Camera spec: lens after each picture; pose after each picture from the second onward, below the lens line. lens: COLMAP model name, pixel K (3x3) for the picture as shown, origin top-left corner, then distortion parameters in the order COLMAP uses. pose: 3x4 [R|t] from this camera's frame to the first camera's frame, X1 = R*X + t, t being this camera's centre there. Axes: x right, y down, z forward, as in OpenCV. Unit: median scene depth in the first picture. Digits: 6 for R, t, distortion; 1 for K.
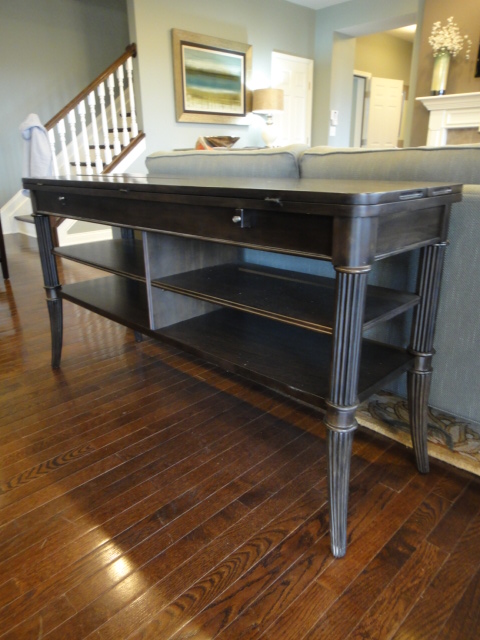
lens RADIAL K [[458.3, 0, 241.4], [0, 458.3, 312.3], [0, 0, 1]] dist [0.006179, -0.004241]
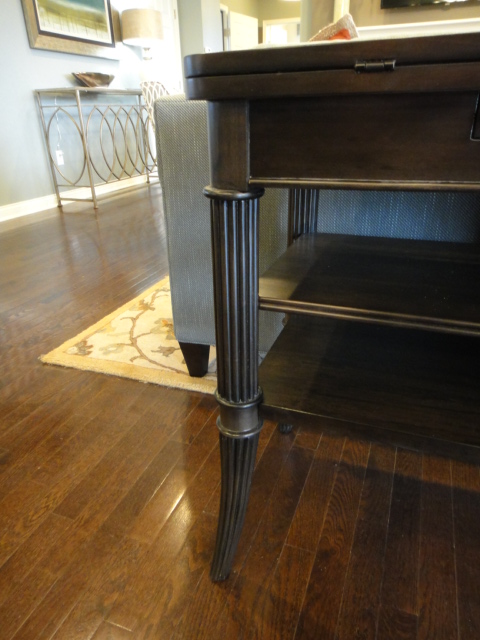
lens RADIAL K [[458.3, 0, 241.4], [0, 458.3, 312.3], [0, 0, 1]] dist [0.006179, -0.004241]
pose [[0.908743, -0.180031, 0.376532, -0.185230], [0.150867, 0.982873, 0.105830, -0.054683], [-0.389135, -0.039366, 0.920339, 0.237106]]
